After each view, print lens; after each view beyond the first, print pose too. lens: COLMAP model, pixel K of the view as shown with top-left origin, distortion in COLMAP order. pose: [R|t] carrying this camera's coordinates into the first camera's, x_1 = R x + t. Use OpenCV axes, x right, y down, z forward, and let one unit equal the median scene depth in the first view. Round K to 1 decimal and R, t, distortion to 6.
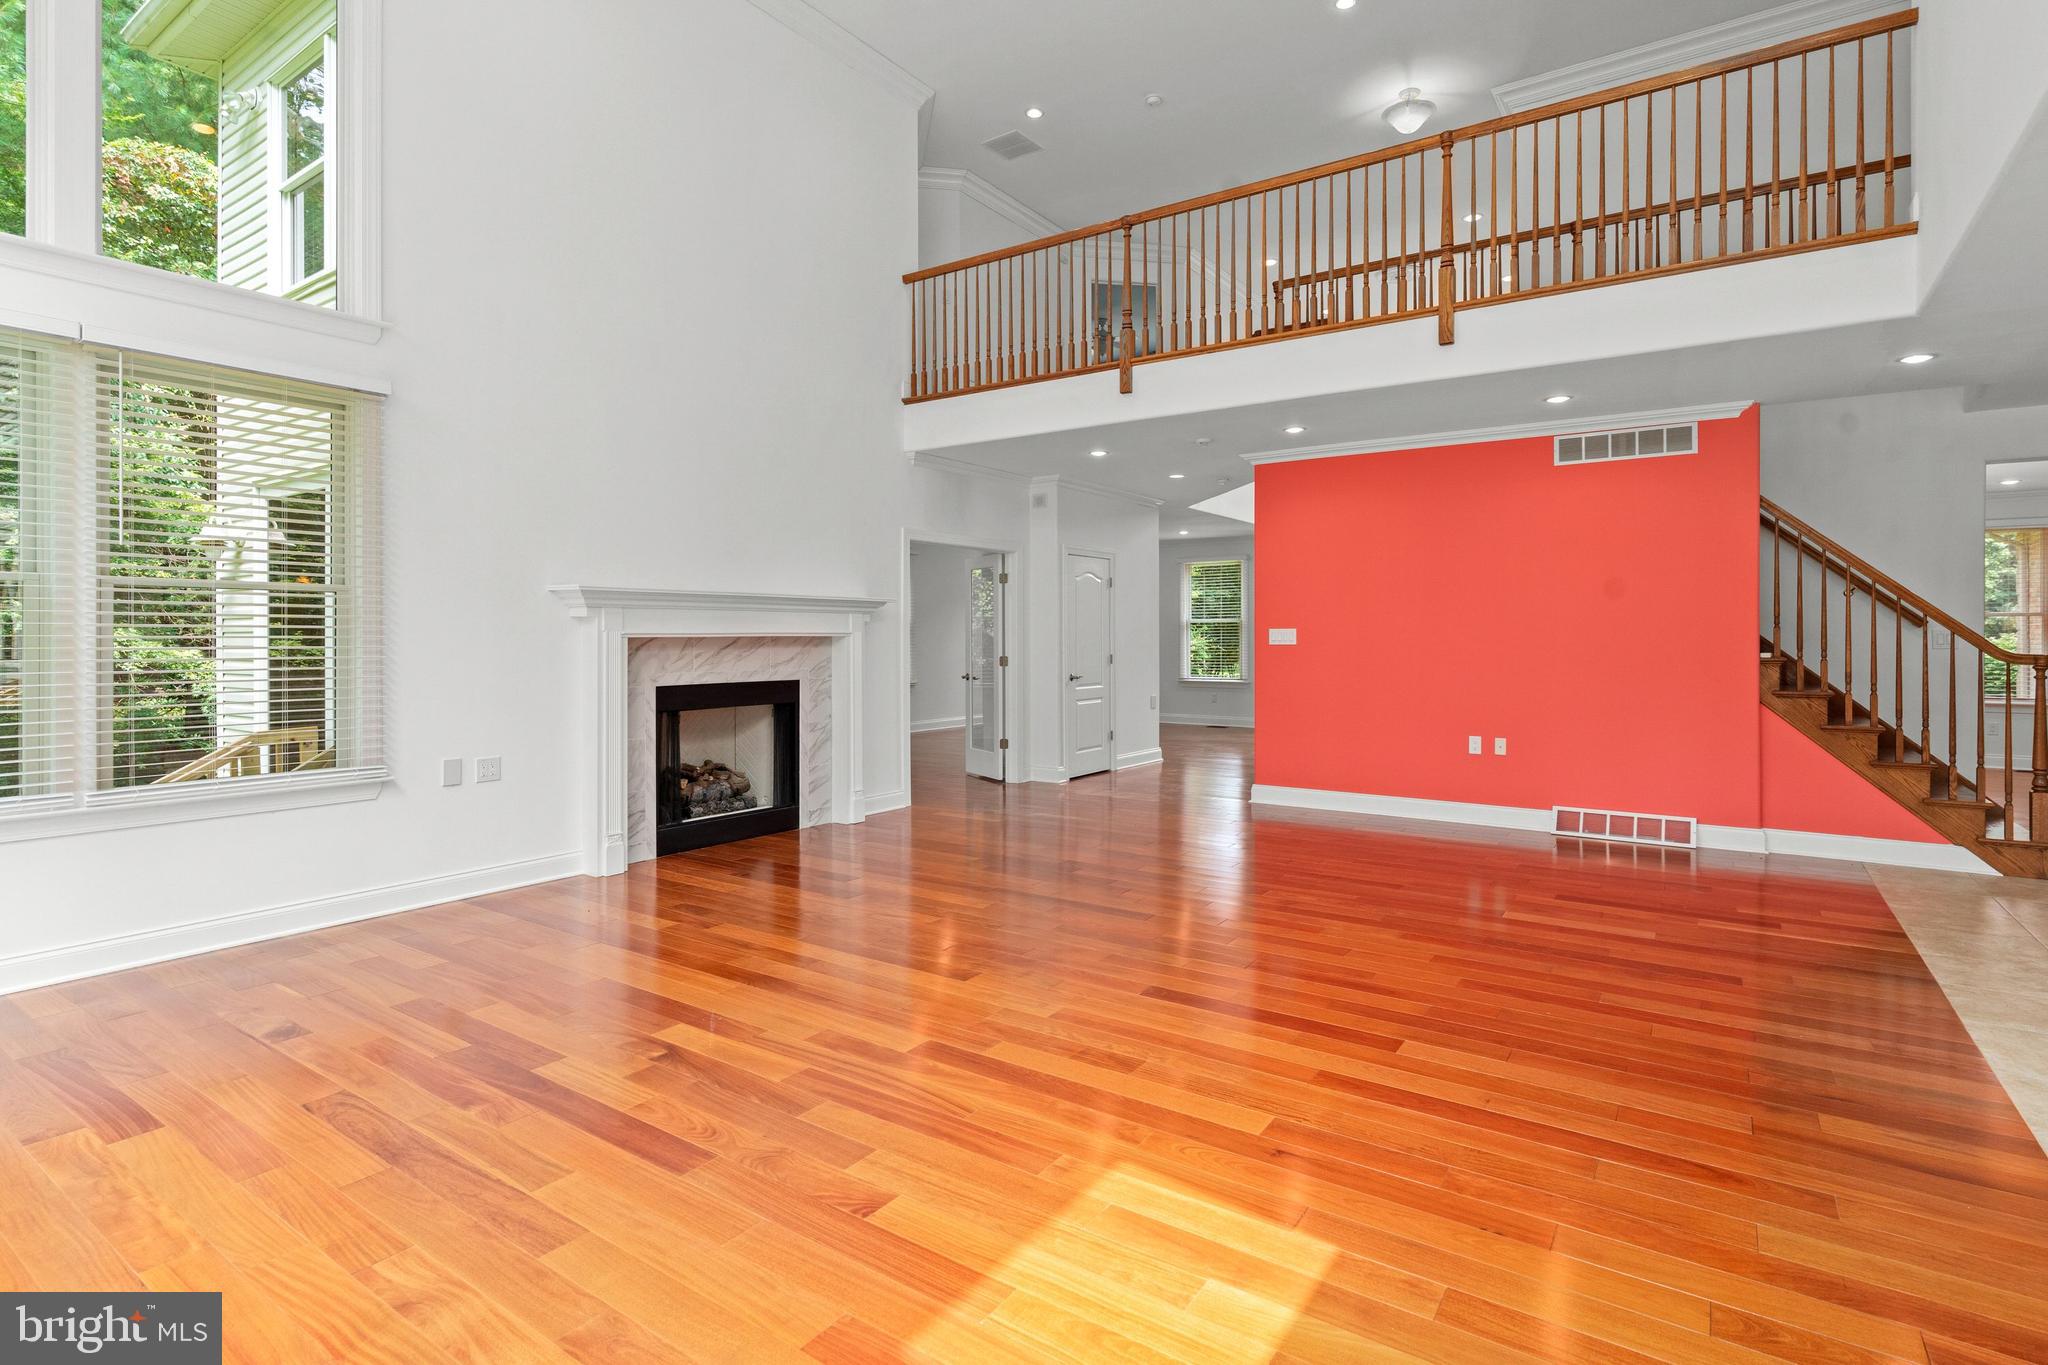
lens RADIAL K [[1015.4, 0, 1028.6], [0, 1015.4, 637.8], [0, 0, 1]] dist [-0.008720, 0.002173]
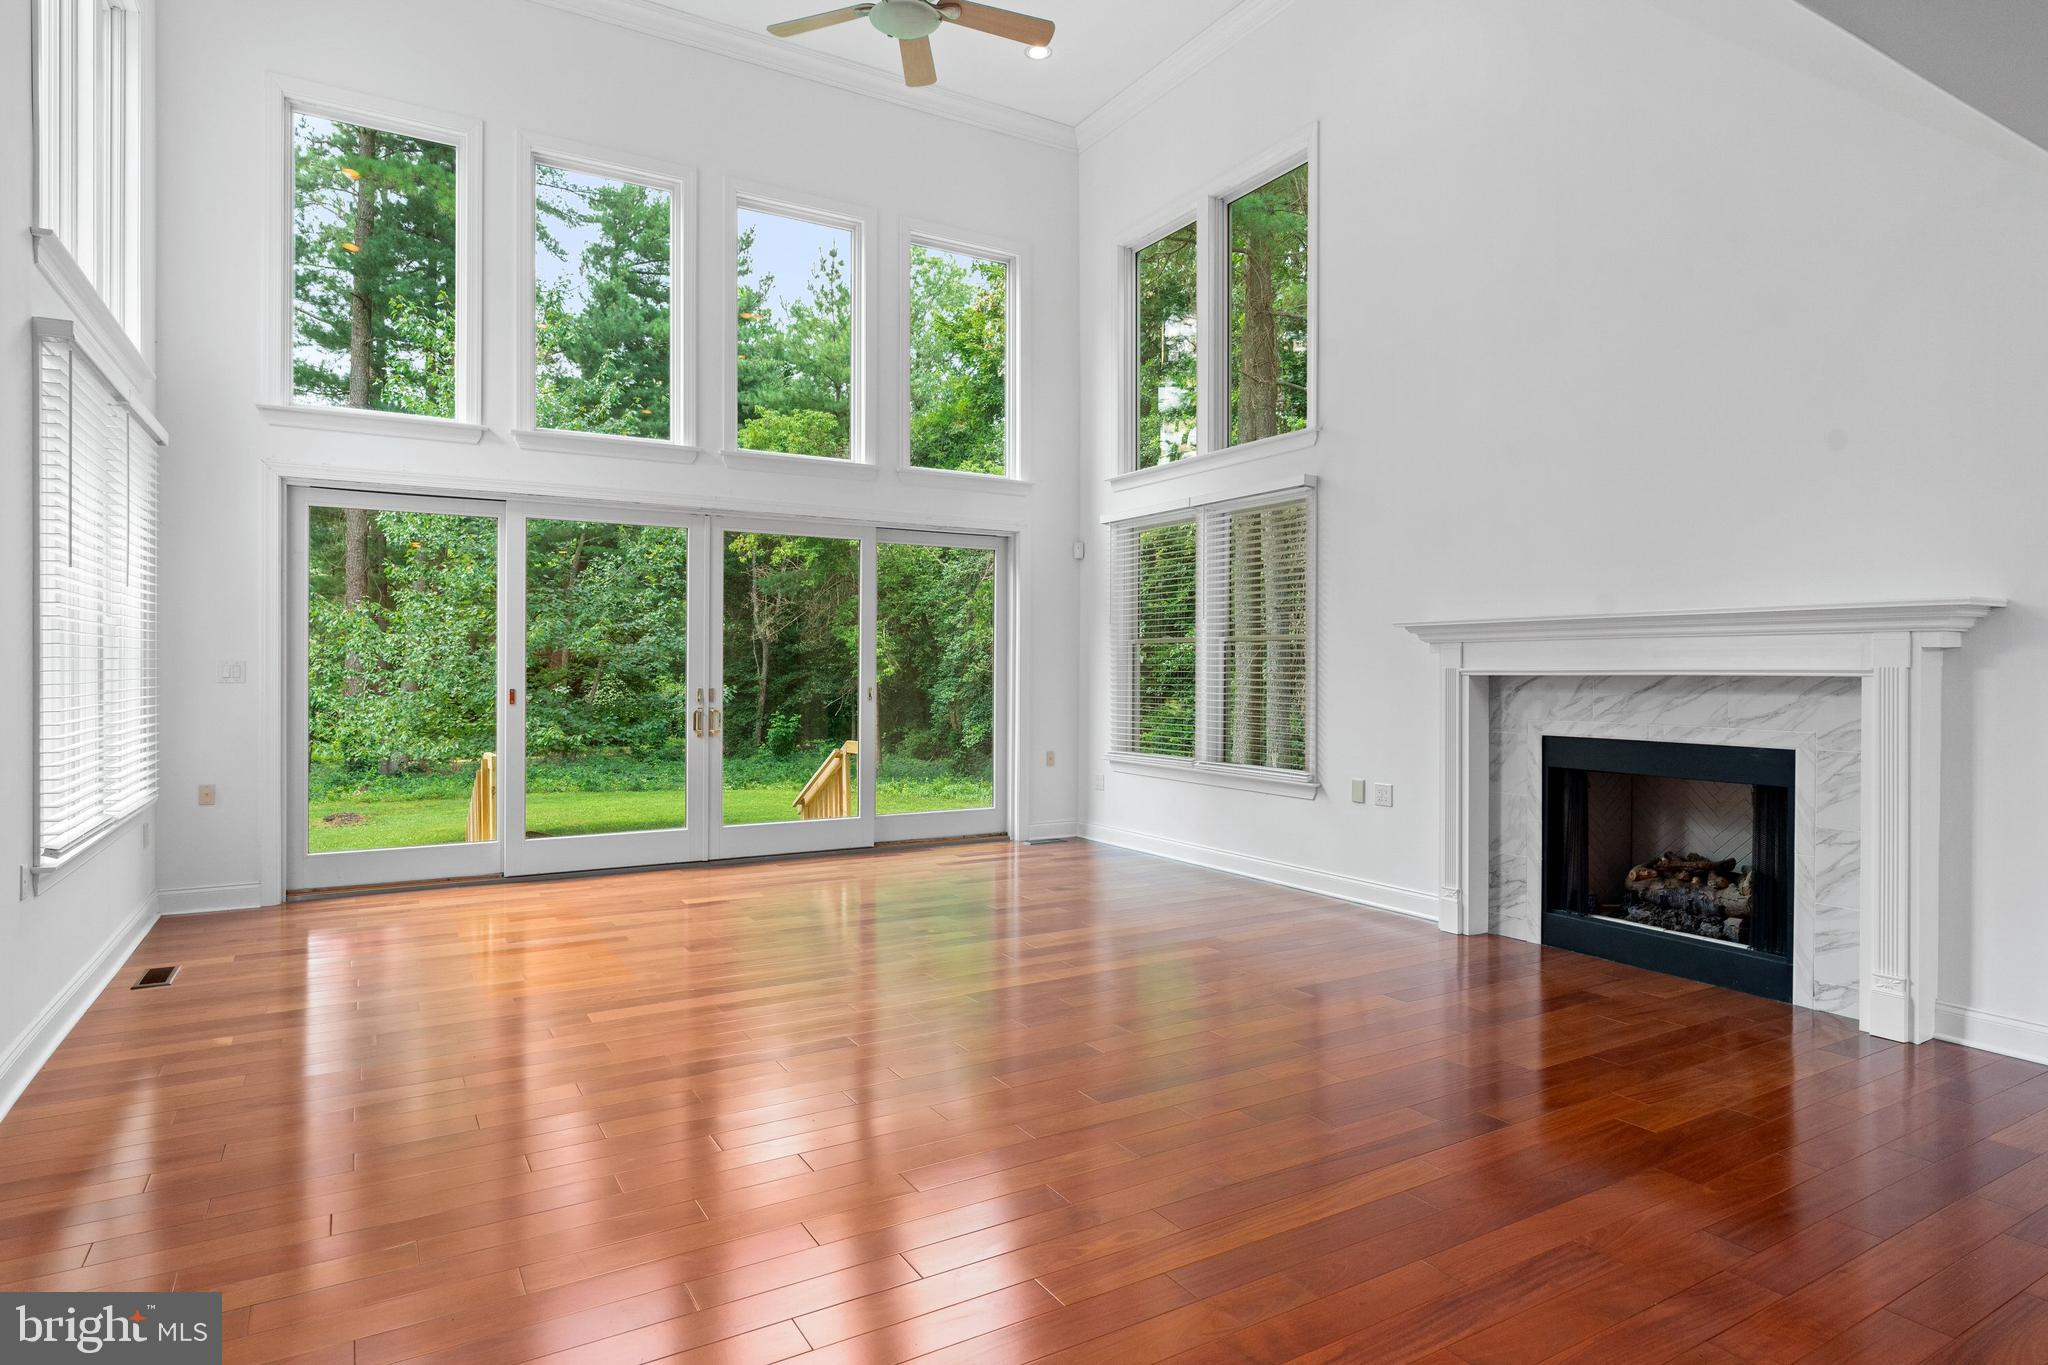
lens RADIAL K [[1124.3, 0, 1022.4], [0, 1124.3, 668.7], [0, 0, 1]] dist [-0.009755, 0.007309]
pose [[-0.417722, -0.002259, -0.908572, 0.571087], [-0.005540, 0.999985, 0.000061, -0.003580], [0.908558, 0.005059, -0.417728, 0.893455]]
